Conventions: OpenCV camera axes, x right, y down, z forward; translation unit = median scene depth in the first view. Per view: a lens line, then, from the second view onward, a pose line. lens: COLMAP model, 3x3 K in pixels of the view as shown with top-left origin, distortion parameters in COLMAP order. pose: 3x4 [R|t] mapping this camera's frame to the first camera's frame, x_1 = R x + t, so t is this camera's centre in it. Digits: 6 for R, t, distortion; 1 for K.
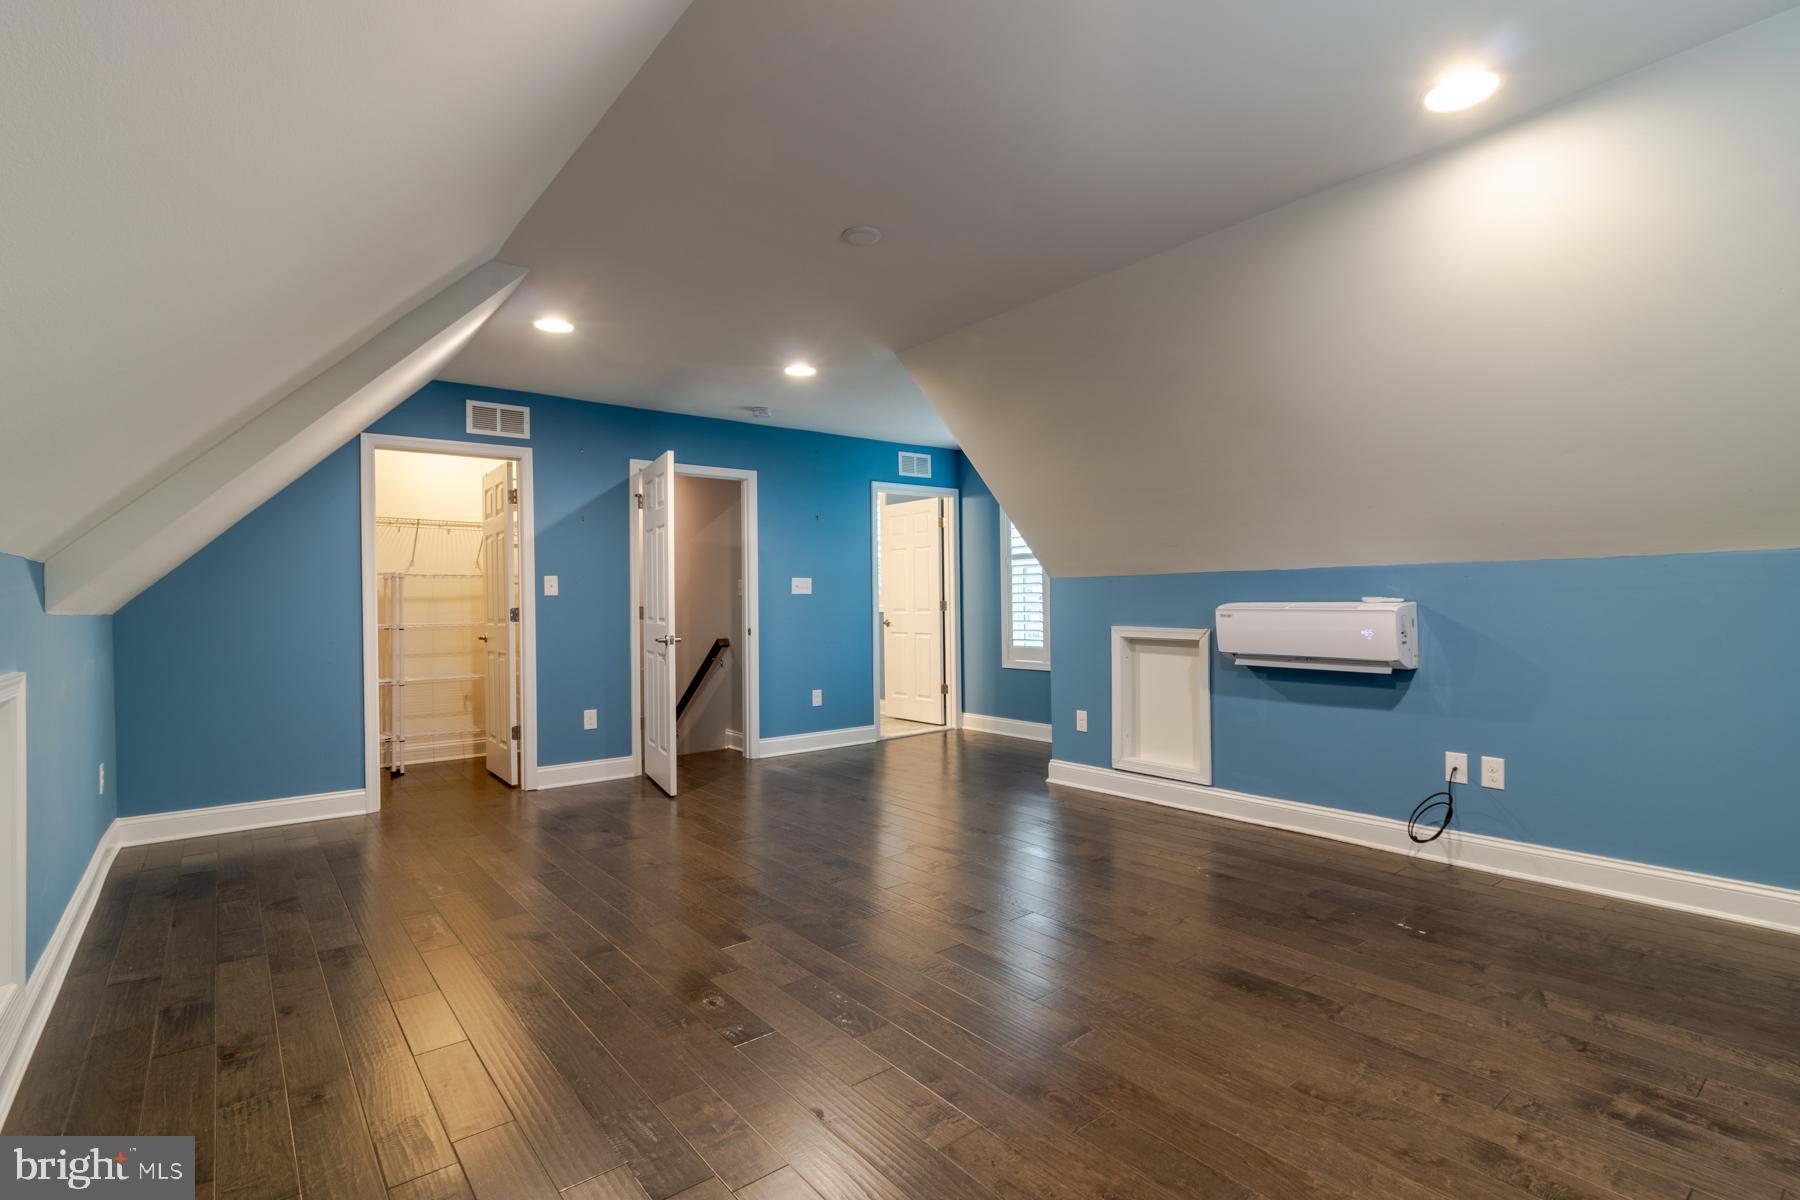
lens RADIAL K [[832.1, 0, 902.1], [0, 832.1, 603.2], [0, 0, 1]] dist [0.003047, -0.001311]
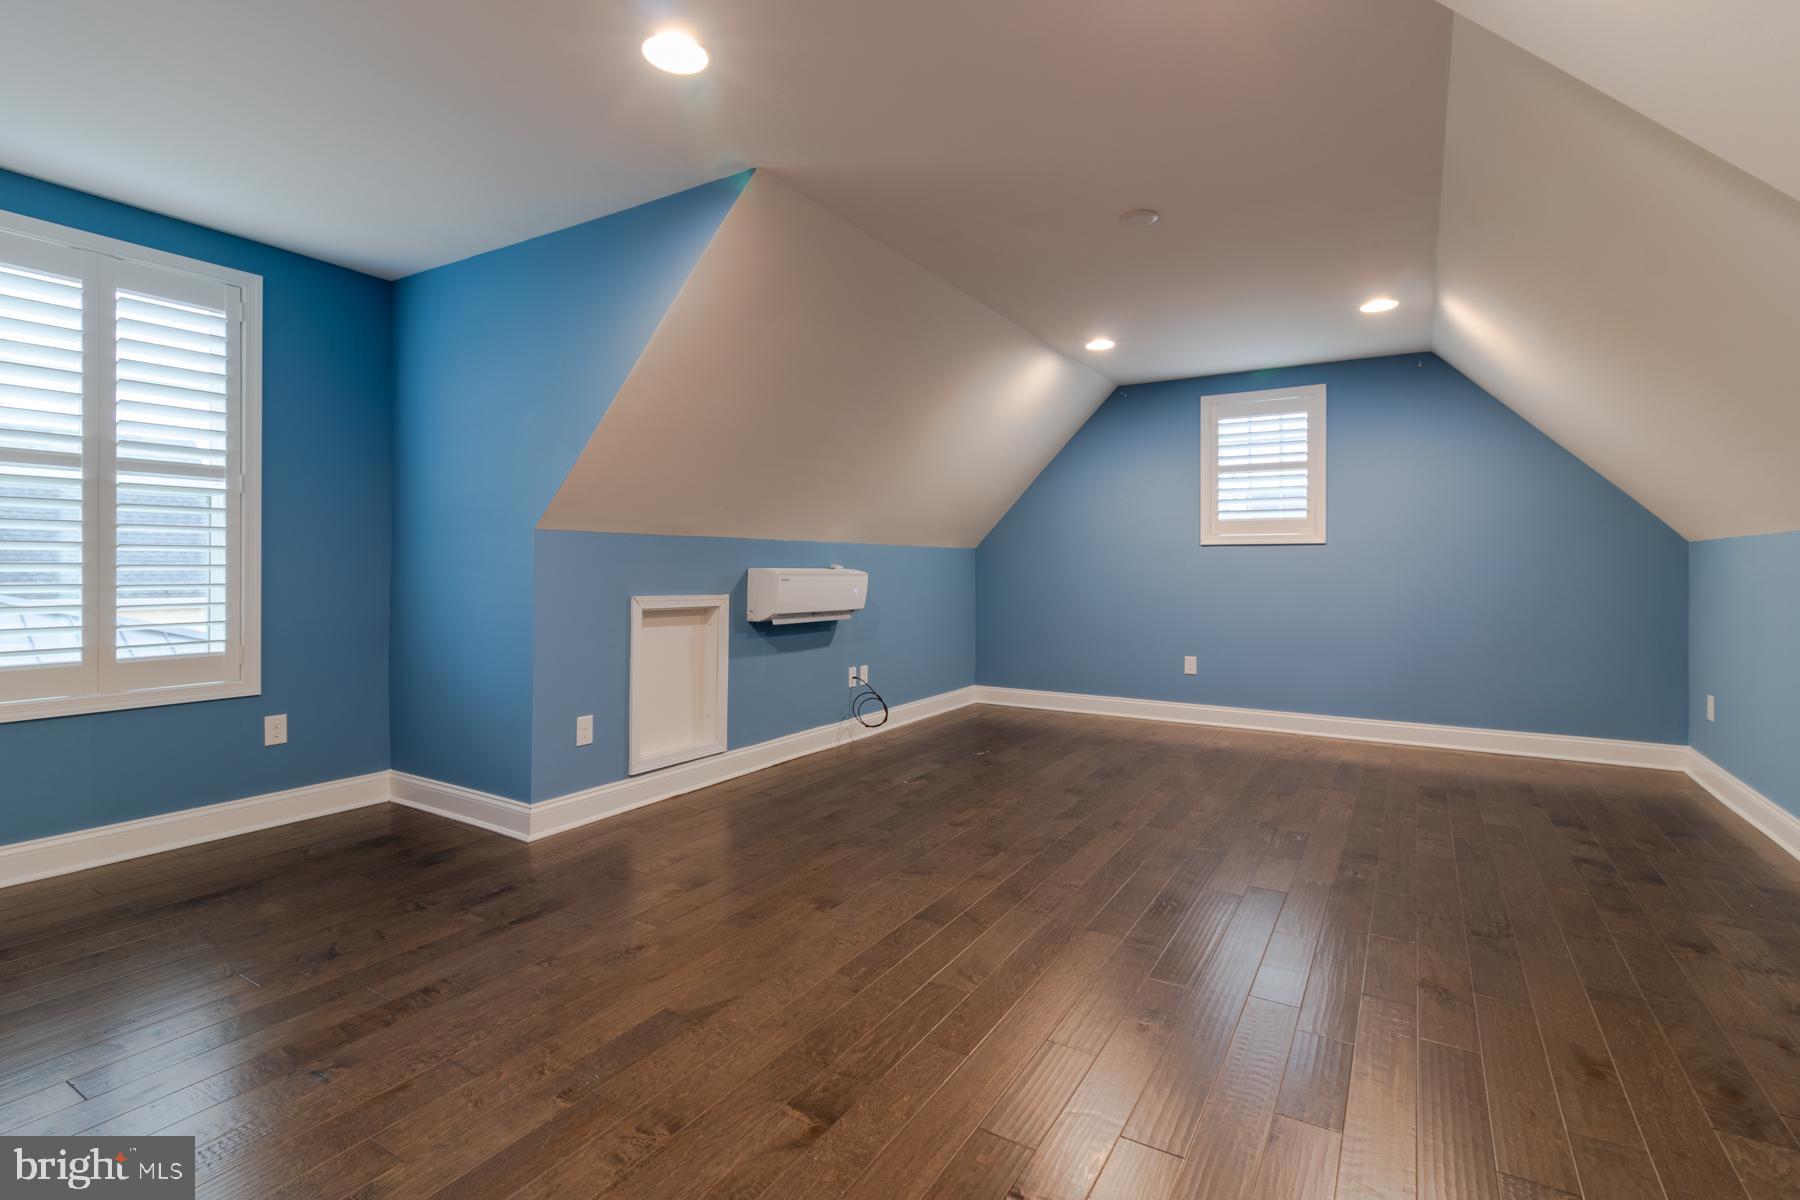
lens RADIAL K [[832.1, 0, 903.7], [0, 832.1, 587.8], [0, 0, 1]] dist [0.003047, -0.001311]
pose [[-0.337571, -0.019791, 0.941092, -0.645660], [-0.002865, 0.999796, 0.019998, 0.002450], [-0.941296, 0.004055, -0.337559, 1.140342]]
